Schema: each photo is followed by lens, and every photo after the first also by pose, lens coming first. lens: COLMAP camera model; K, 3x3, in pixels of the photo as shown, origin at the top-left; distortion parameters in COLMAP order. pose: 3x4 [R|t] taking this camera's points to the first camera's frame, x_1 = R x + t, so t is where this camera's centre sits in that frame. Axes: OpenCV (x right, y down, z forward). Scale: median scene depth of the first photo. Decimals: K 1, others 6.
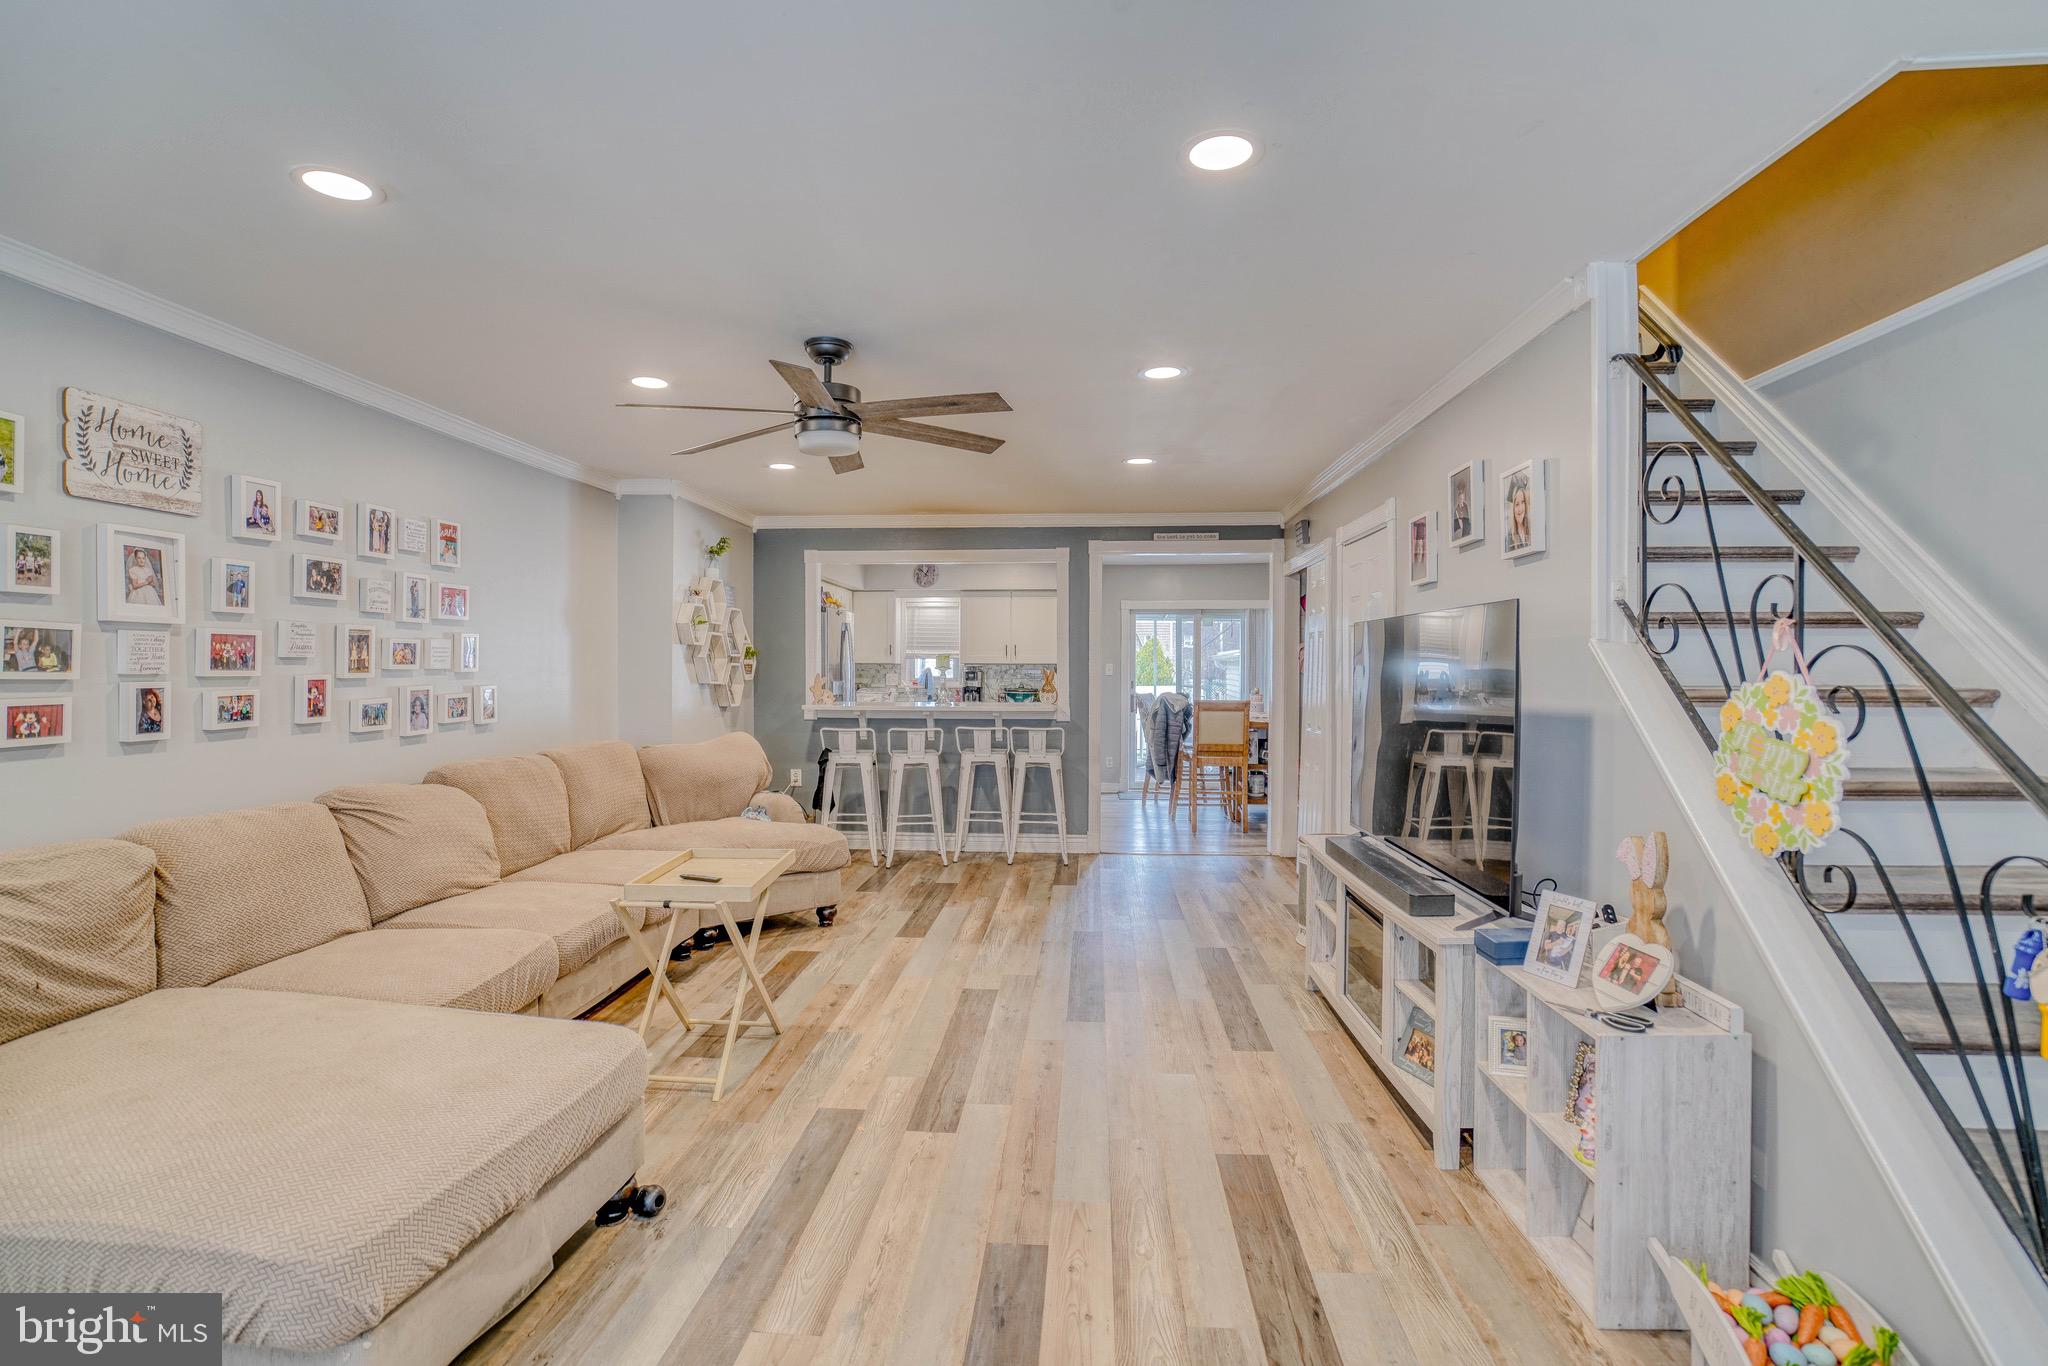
lens RADIAL K [[940.2, 0, 1011.4], [0, 940.2, 679.8], [0, 0, 1]] dist [-0.062751, 0.026873]
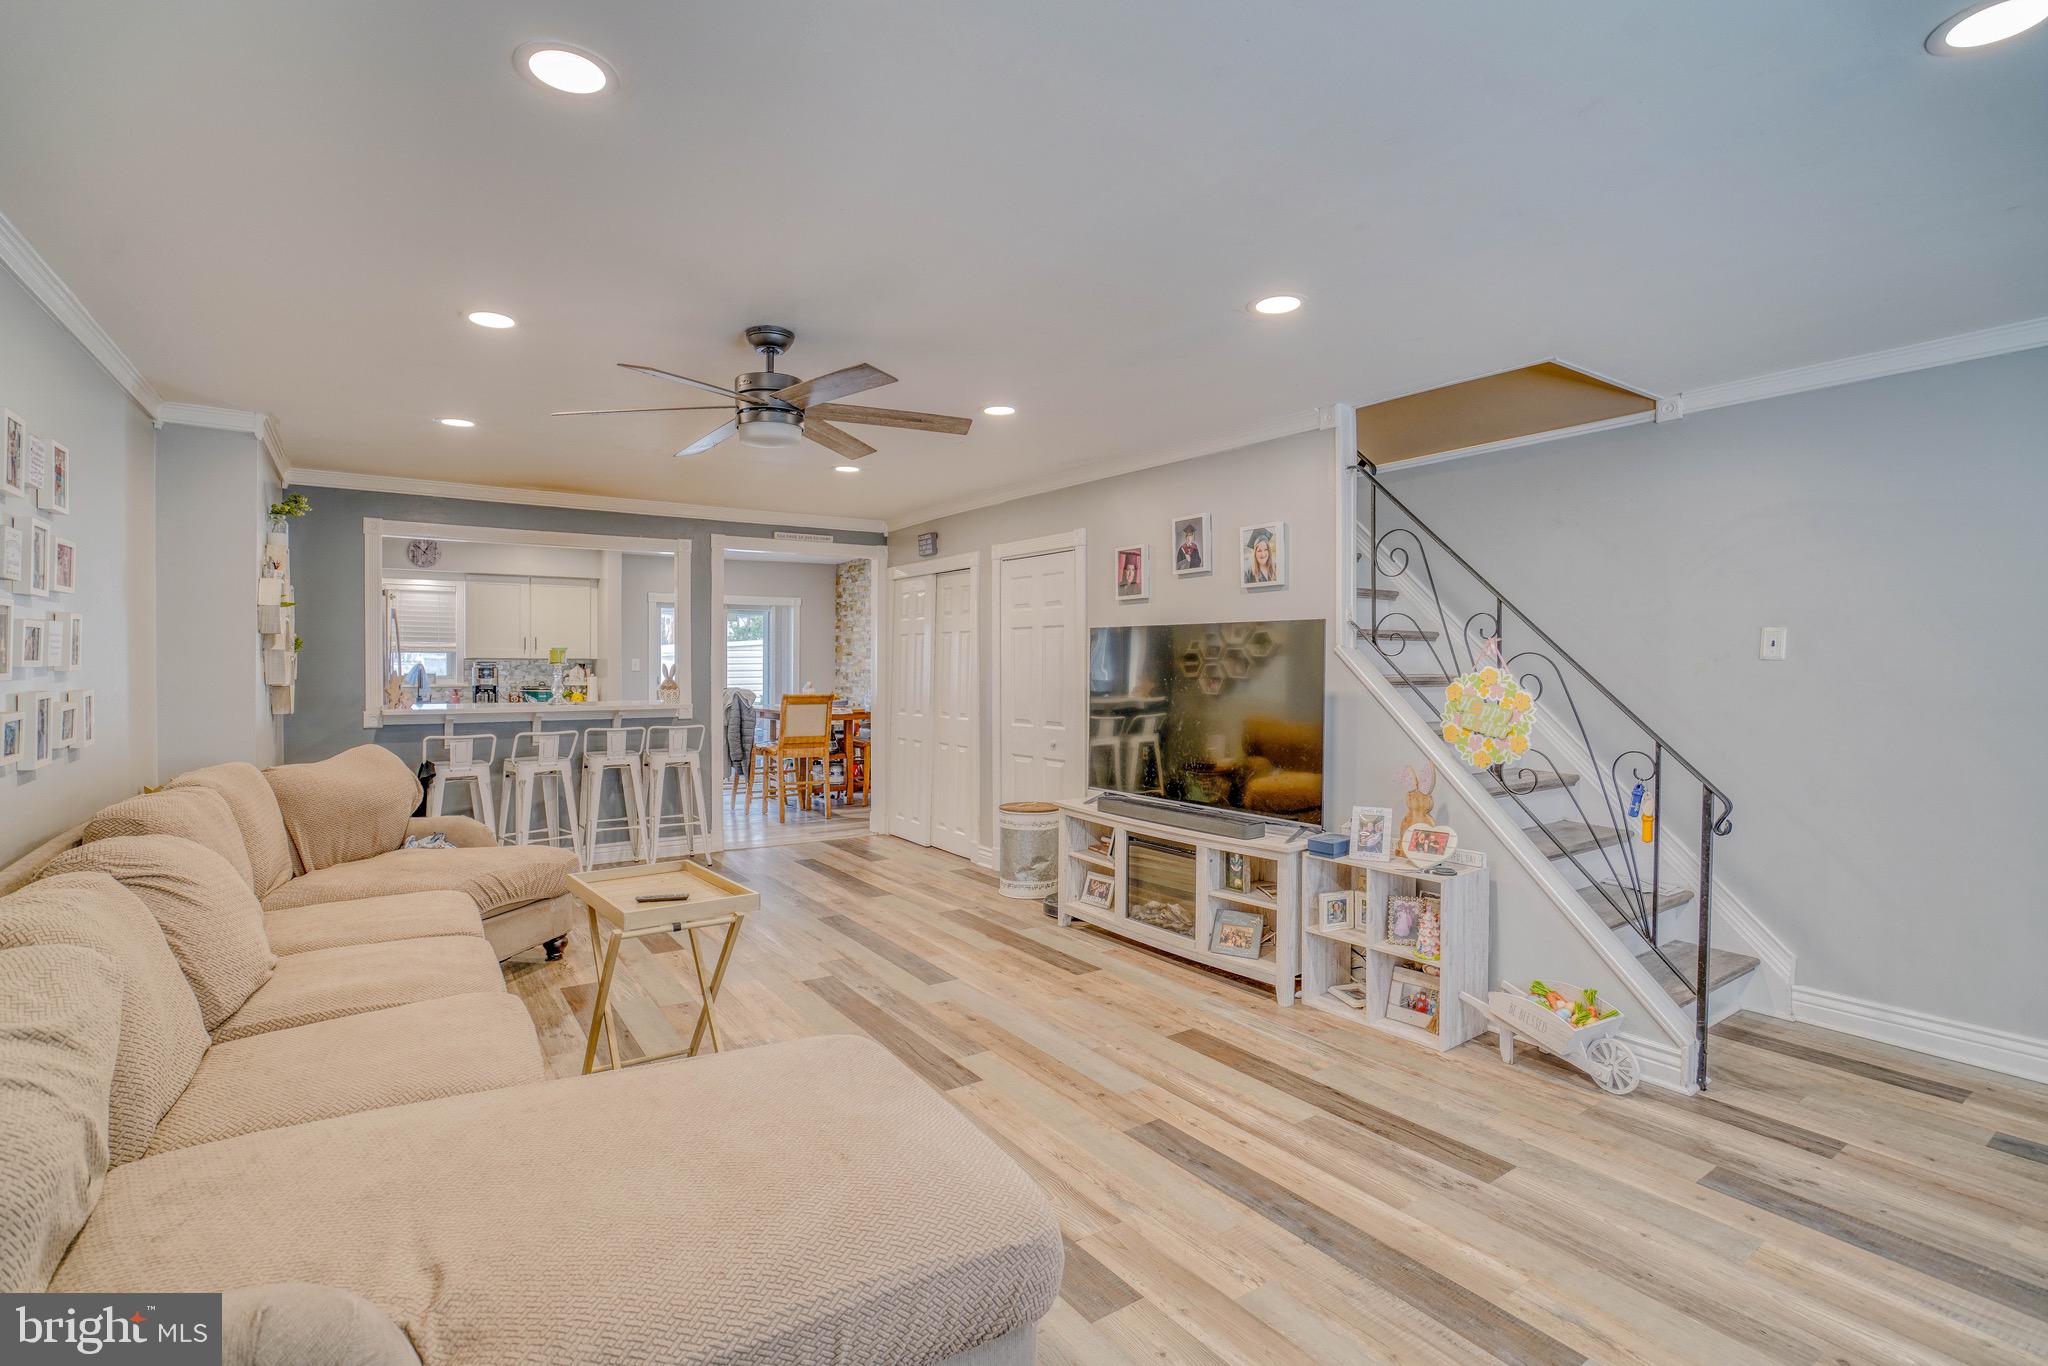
lens RADIAL K [[957.6, 0, 1000.4], [0, 957.6, 673.2], [0, 0, 1]] dist [-0.077965, 0.047073]
pose [[0.785623, -0.007528, 0.618660, -0.506070], [0.008064, 0.999966, 0.001929, -0.003467], [-0.618653, 0.003473, 0.785657, 0.059634]]
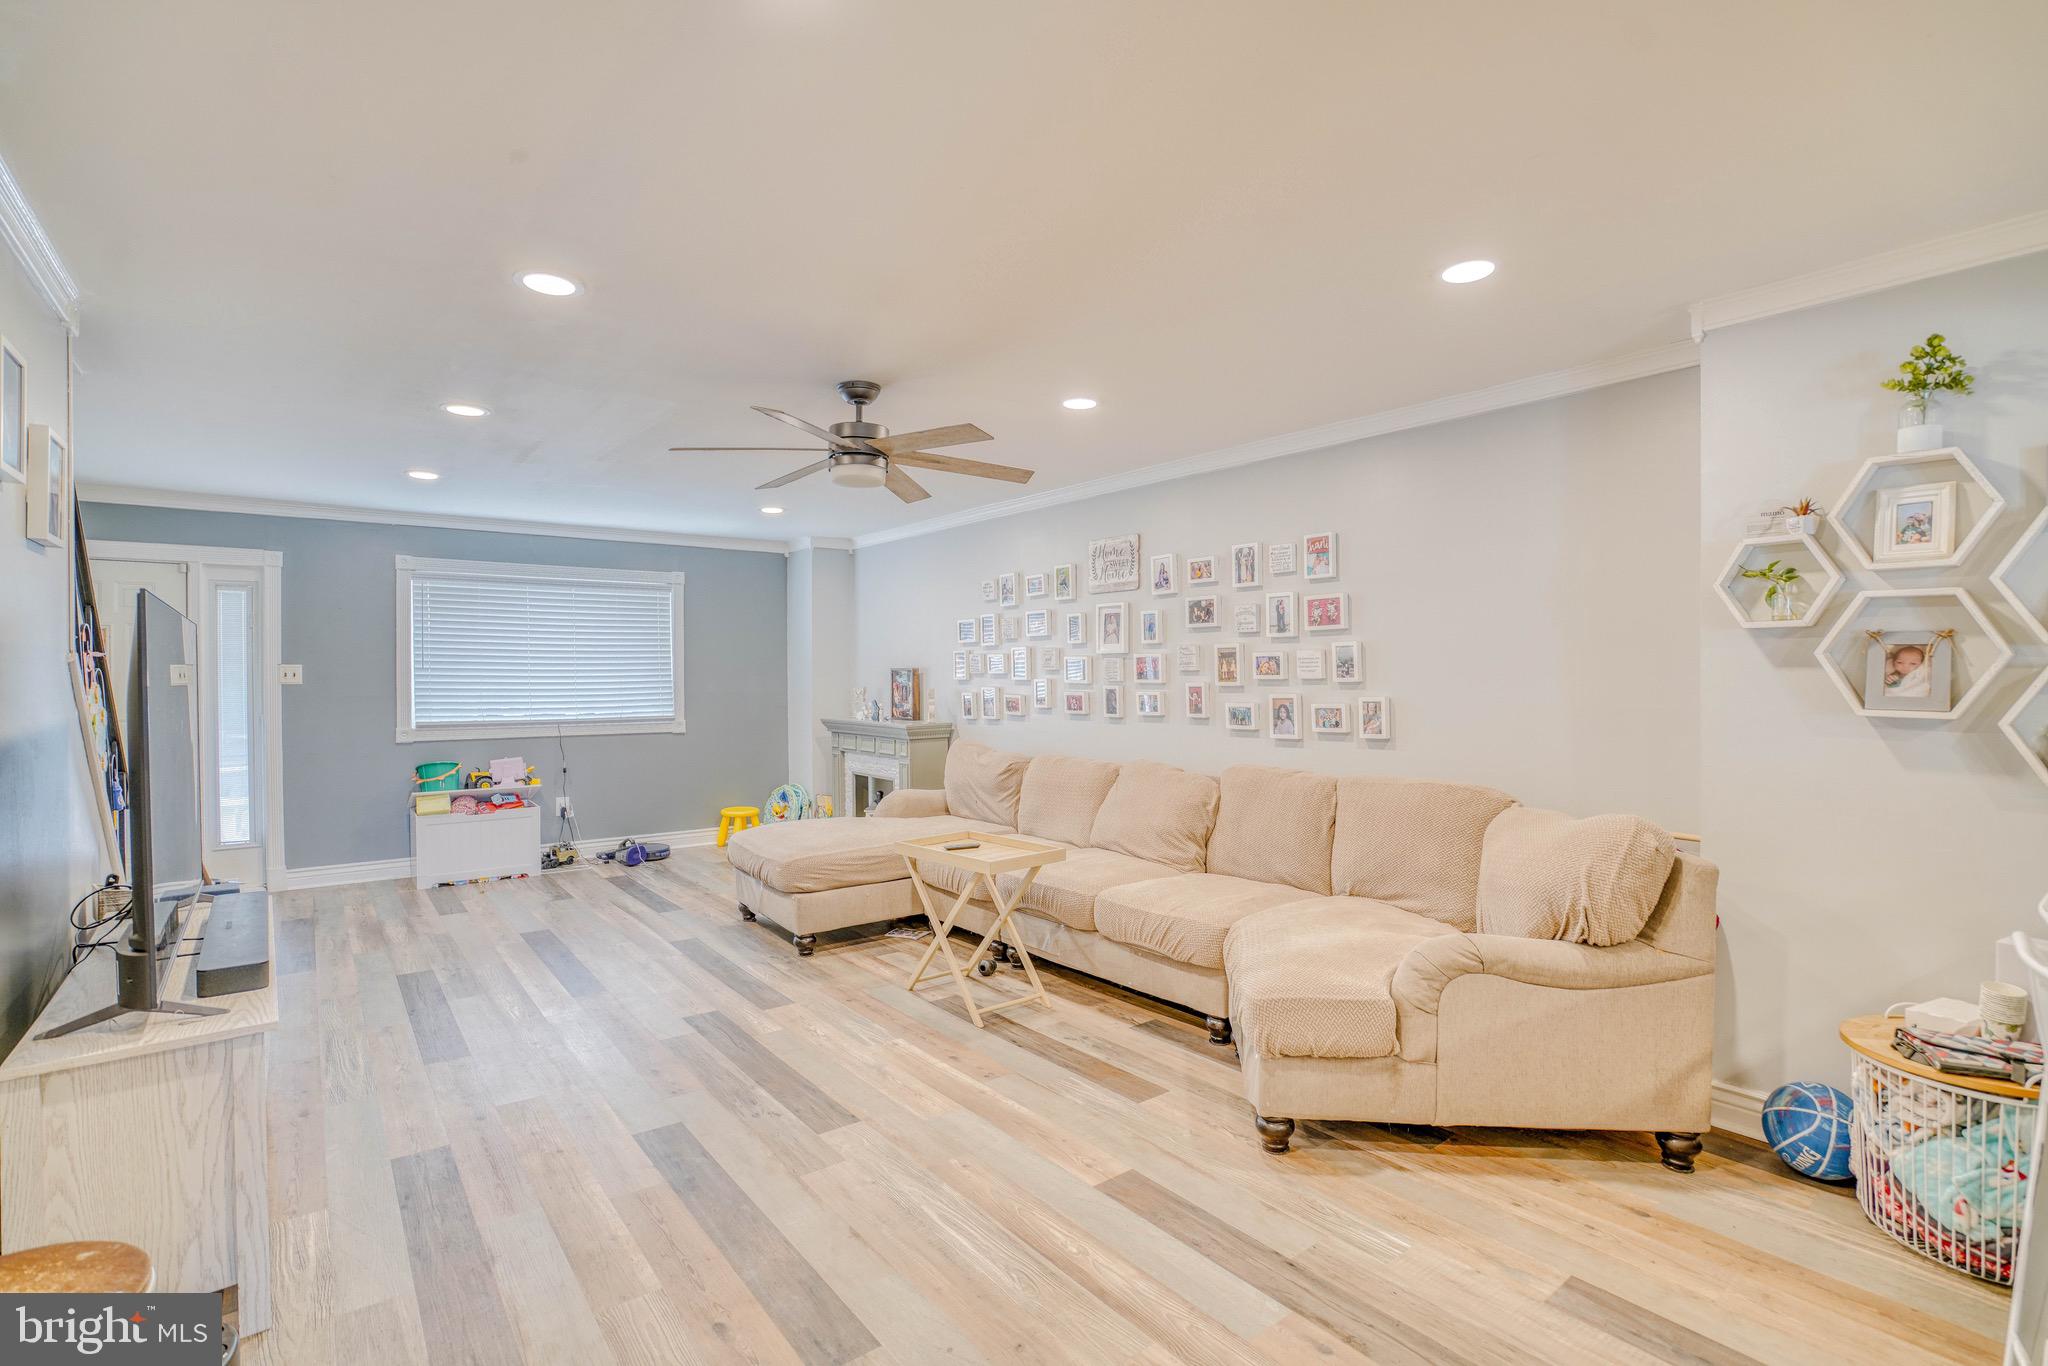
lens RADIAL K [[949.6, 0, 1024.0], [0, 949.6, 683.0], [0, 0, 1]] dist [-0.064415, 0.029118]
pose [[-0.731444, 0.005573, -0.681878, 0.346036], [-0.006625, 0.999861, 0.015279, -0.022080], [0.681869, 0.015693, -0.731306, 1.591810]]
